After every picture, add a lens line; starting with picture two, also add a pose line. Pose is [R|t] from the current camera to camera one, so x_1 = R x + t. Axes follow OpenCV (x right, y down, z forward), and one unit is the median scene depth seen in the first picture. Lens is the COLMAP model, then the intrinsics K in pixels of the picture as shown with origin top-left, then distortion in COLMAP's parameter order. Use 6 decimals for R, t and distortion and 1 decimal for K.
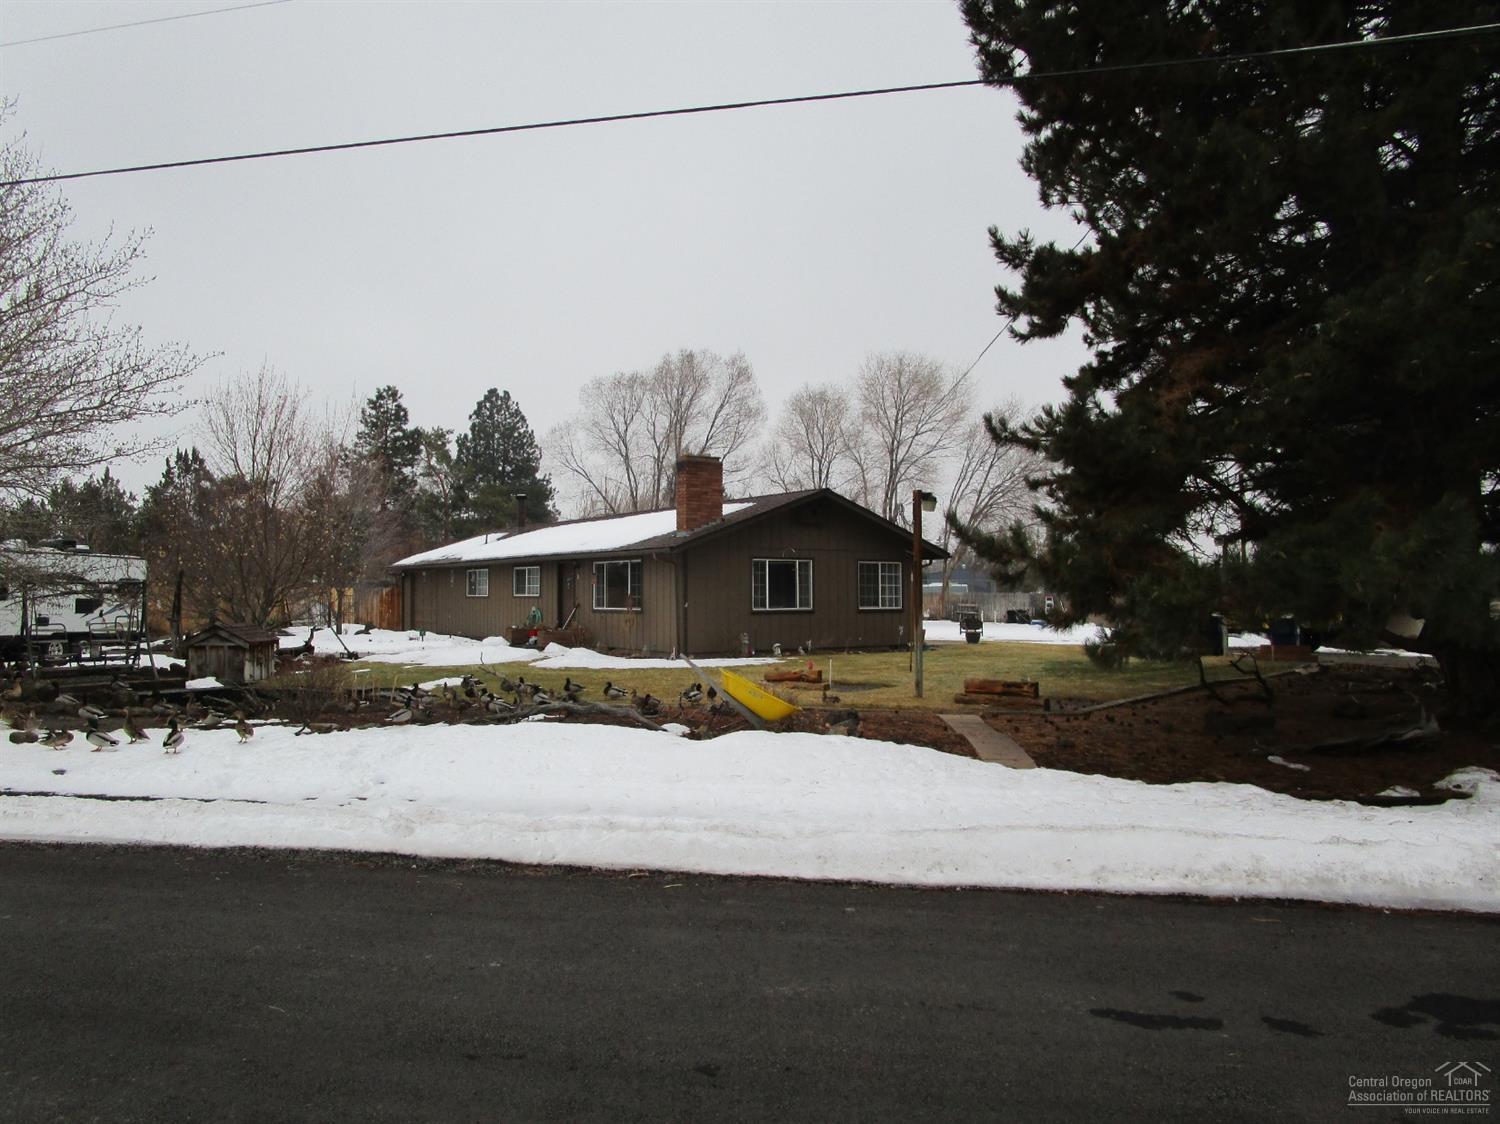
lens RADIAL K [[1043.7, 0, 756.1], [0, 1043.7, 554.1], [0, 0, 1]] dist [-0.060738, -0.000664]
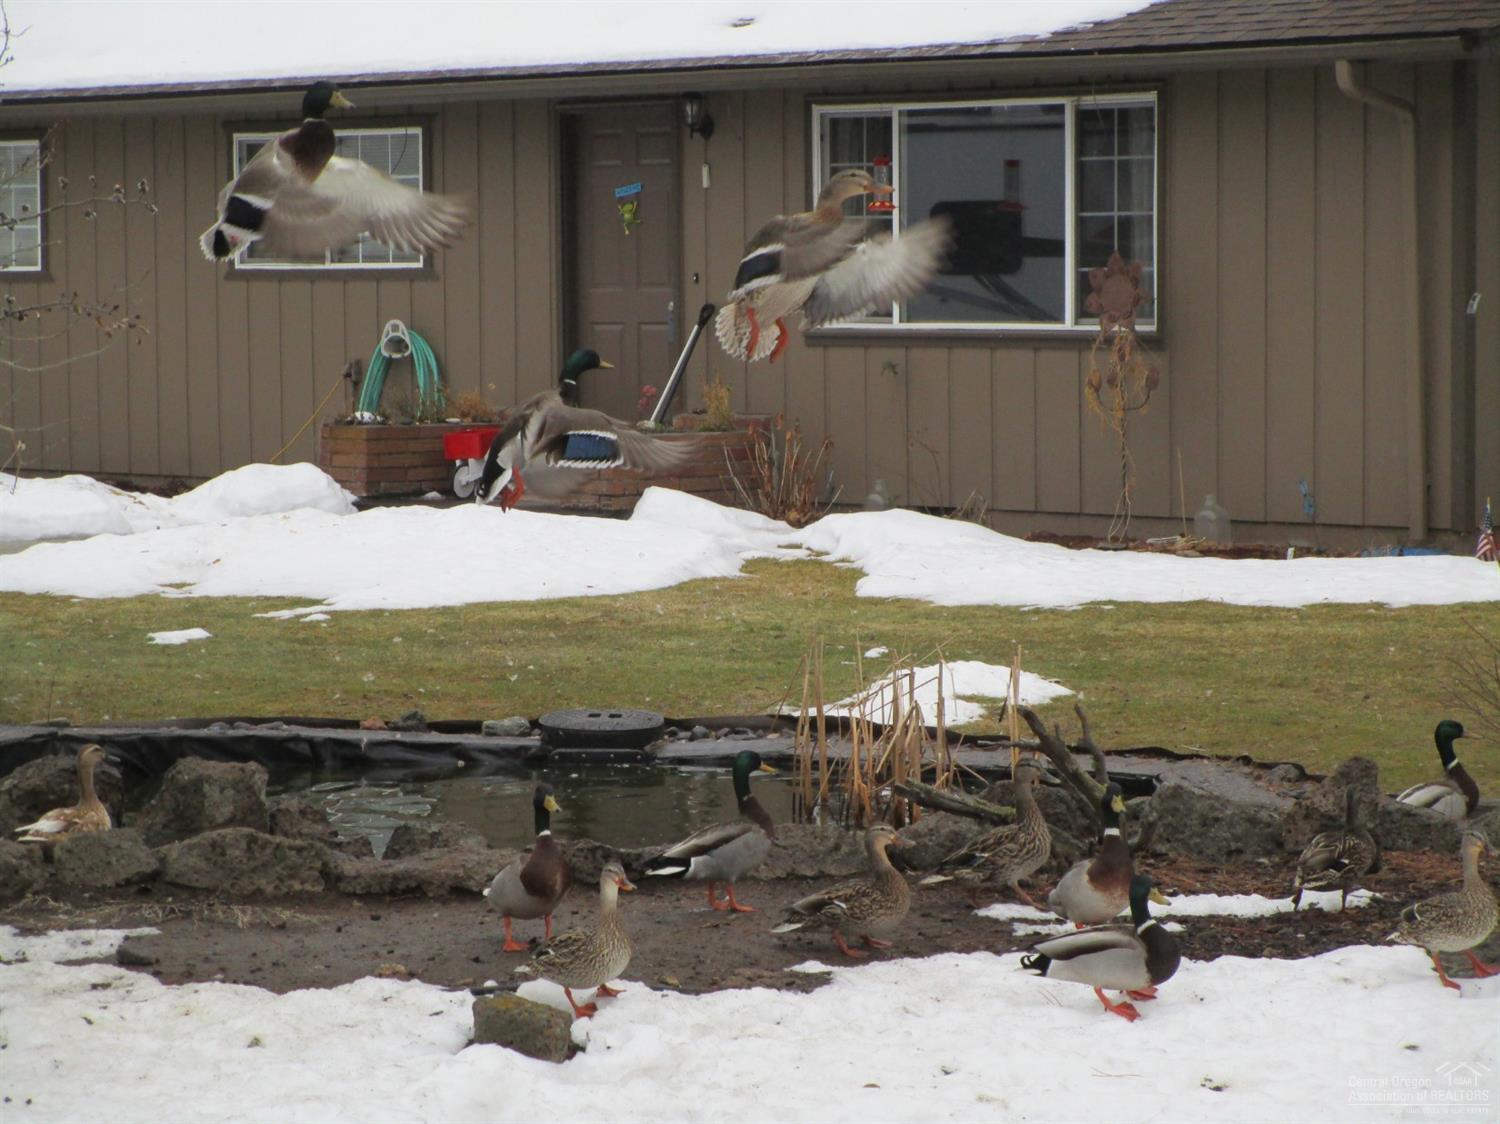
lens RADIAL K [[4648.7, 0, 780.0], [0, 4648.7, 562.7], [0, 0, 1]] dist [0.091295, 1.411732]
pose [[0.989791, -0.012127, 0.142008, -0.298110], [-0.002500, 0.994743, 0.102372, 0.003188], [-0.142503, -0.101682, 0.984558, 0.061555]]
